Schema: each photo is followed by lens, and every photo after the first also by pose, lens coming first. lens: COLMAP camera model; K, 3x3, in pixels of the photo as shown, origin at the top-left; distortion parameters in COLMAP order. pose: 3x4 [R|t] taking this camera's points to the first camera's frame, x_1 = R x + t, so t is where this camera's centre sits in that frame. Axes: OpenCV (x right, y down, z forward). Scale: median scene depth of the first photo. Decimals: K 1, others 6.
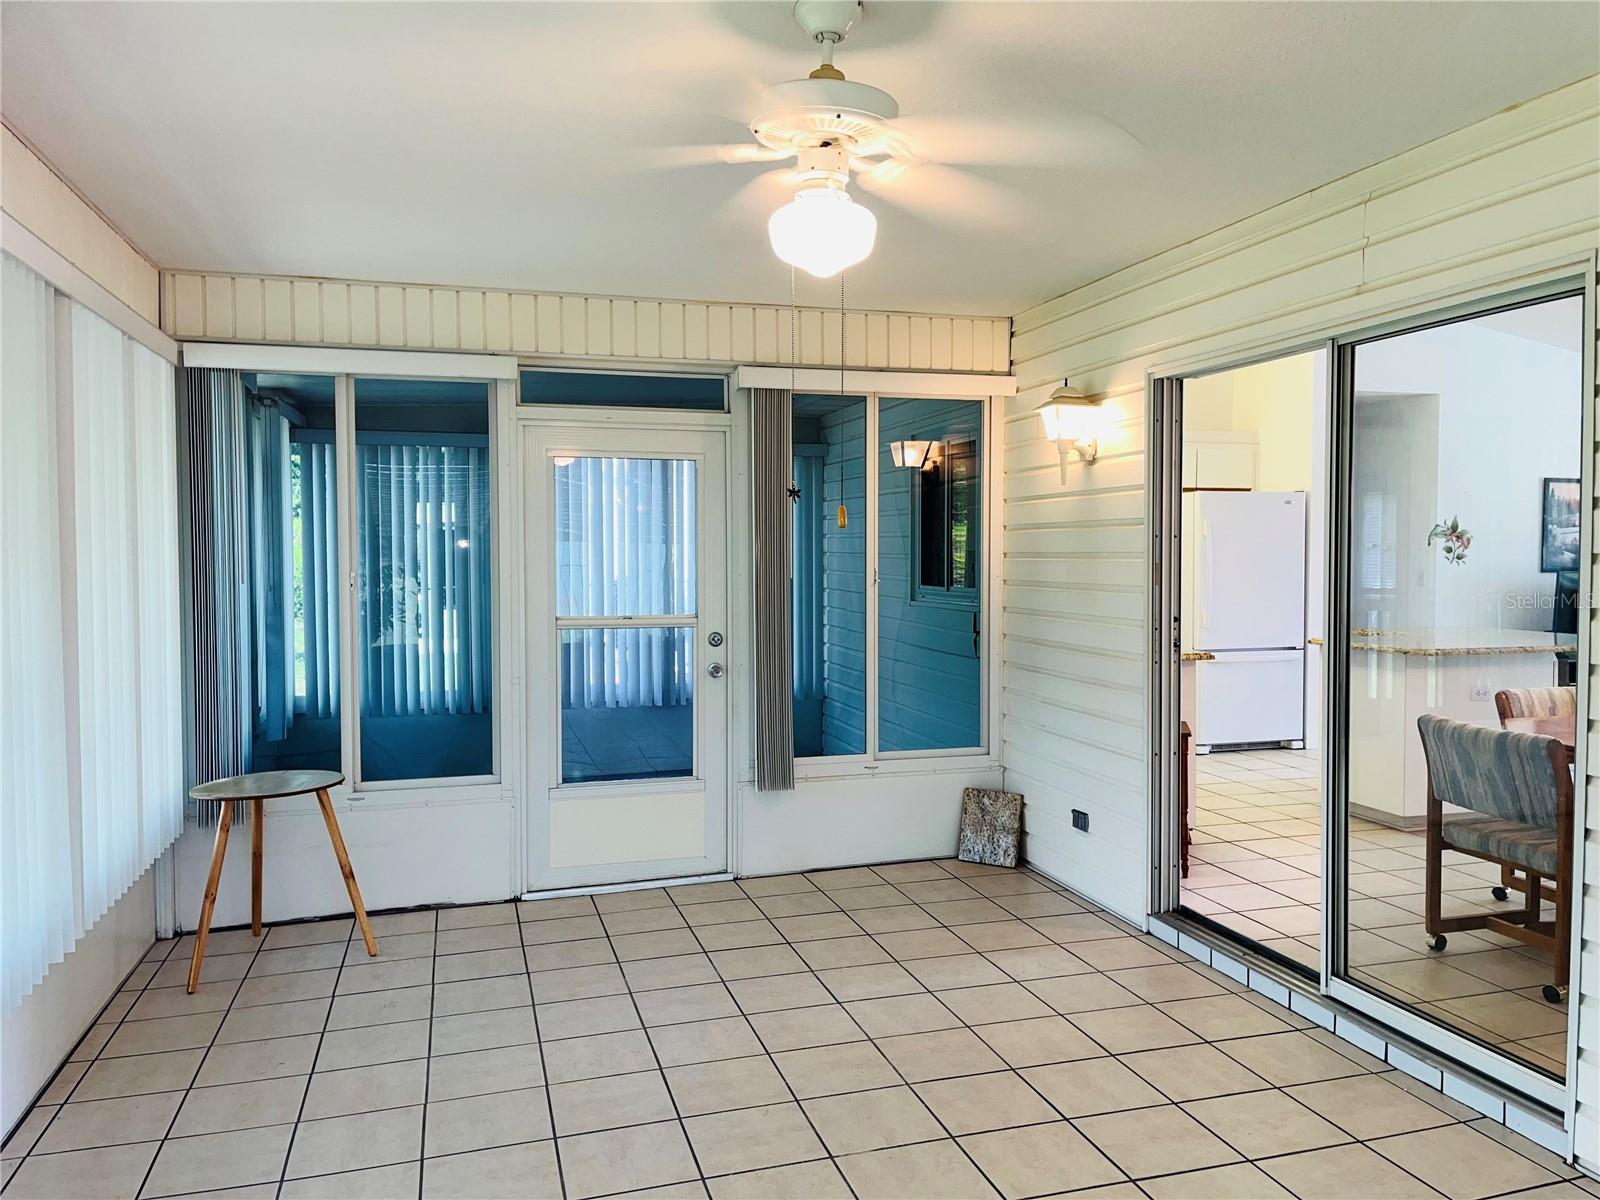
lens RADIAL K [[1216.9, 0, 805.0], [0, 1216.9, 600.2], [0, 0, 1]] dist [0.061231, -0.080935]
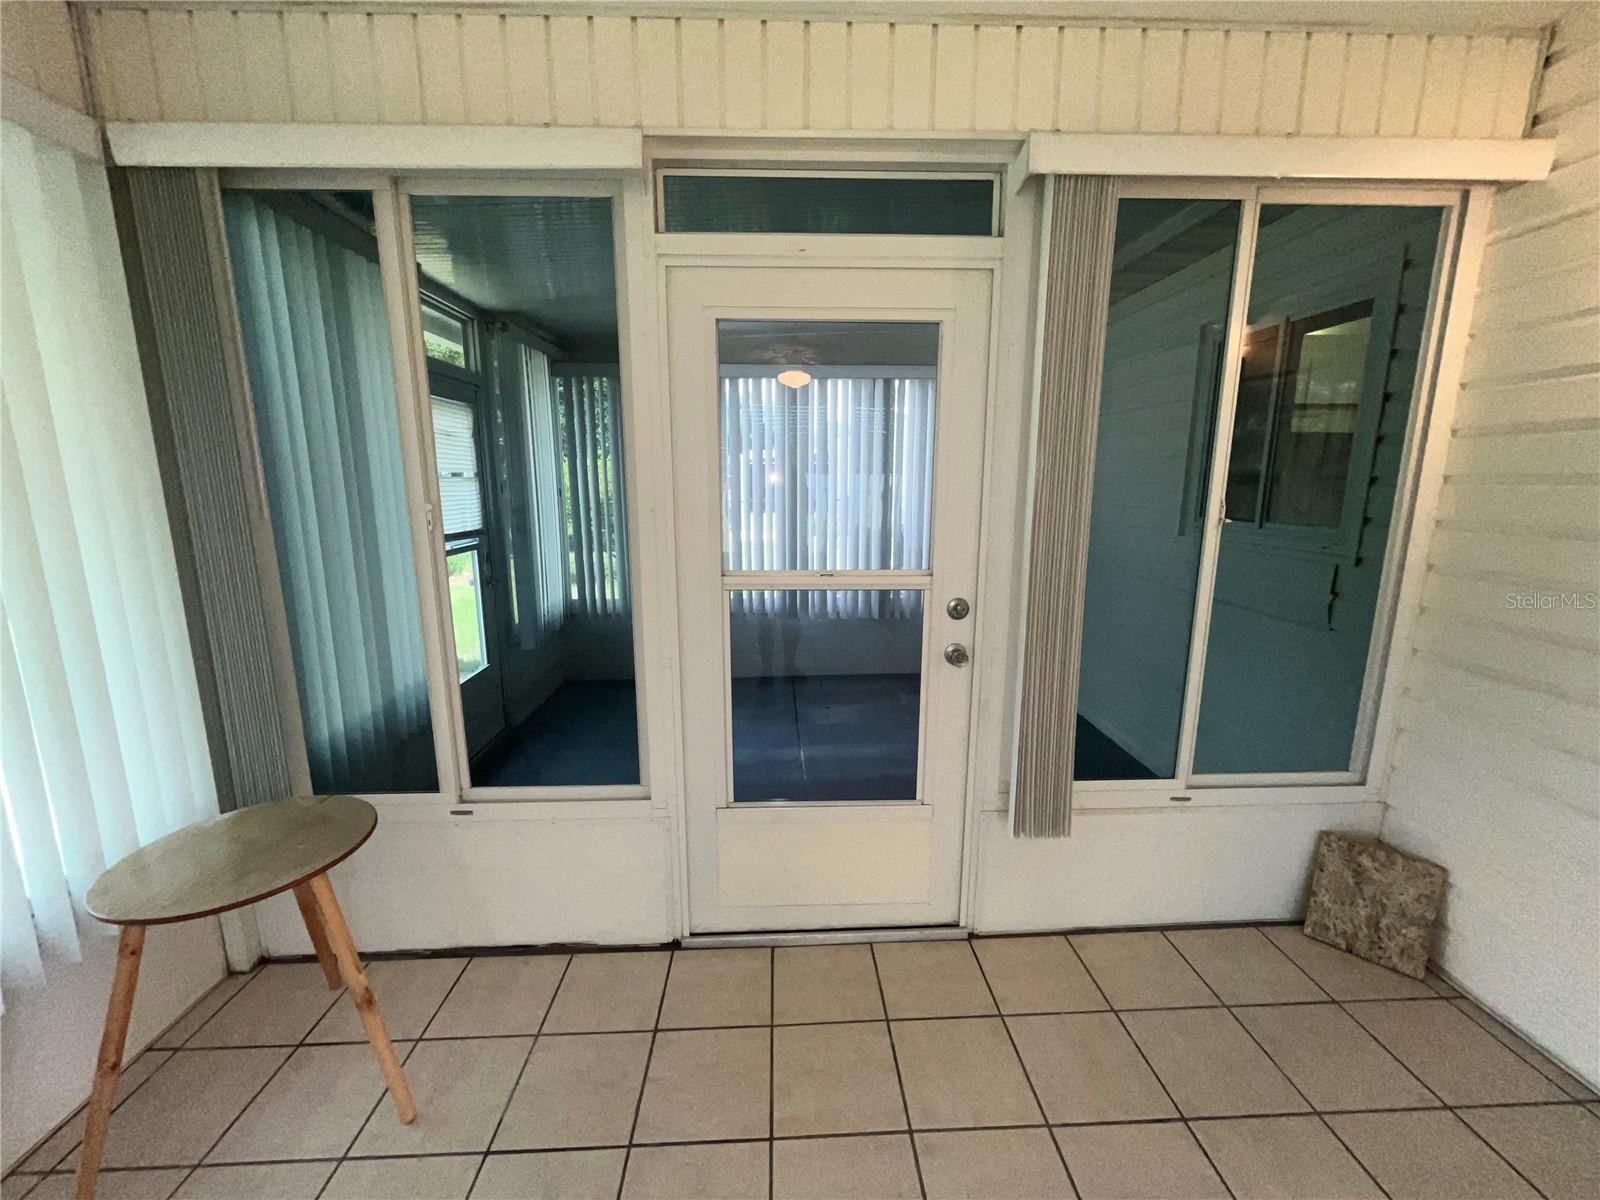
lens RADIAL K [[644.8, 0, 802.9], [0, 644.8, 604.9], [0, 0, 1]] dist [0.000299, -0.000039]
pose [[0.972229, 0.047010, -0.229262, -0.074912], [-0.010666, 0.987501, 0.157254, -0.023526], [0.233789, -0.150442, 0.960578, 0.639600]]
